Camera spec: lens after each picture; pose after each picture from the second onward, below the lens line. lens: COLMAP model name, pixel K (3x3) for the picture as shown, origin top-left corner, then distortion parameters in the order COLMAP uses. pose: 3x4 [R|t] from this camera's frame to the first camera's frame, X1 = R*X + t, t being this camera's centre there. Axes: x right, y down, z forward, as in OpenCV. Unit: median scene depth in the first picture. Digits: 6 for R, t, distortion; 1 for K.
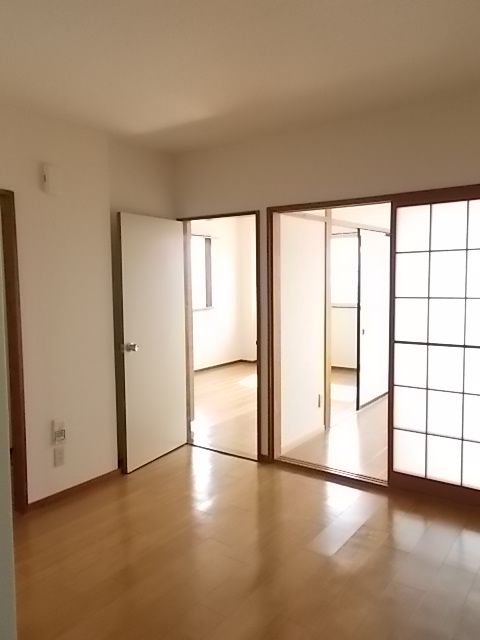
lens RADIAL K [[506.7, 0, 240.2], [0, 506.7, 321.1], [0, 0, 1]] dist [0.039862, -0.001019]
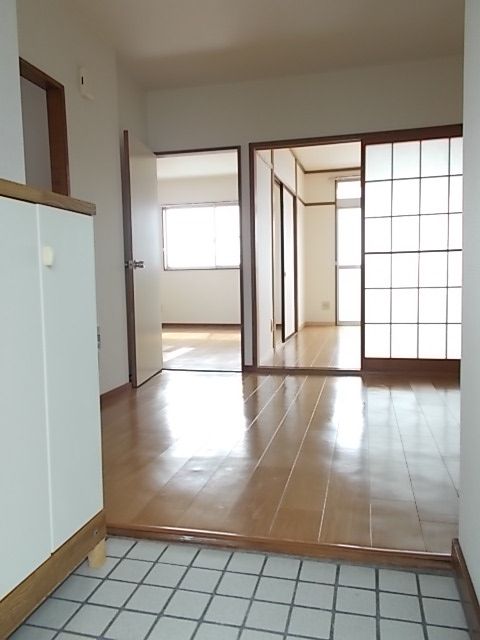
lens RADIAL K [[506.7, 0, 240.0], [0, 506.7, 318.0], [0, 0, 1]] dist [0.039862, -0.001019]
pose [[0.924316, -0.036168, 0.379909, -0.422088], [0.041978, 0.999094, -0.007015, 0.178024], [-0.379311, 0.022432, 0.924997, -0.038189]]
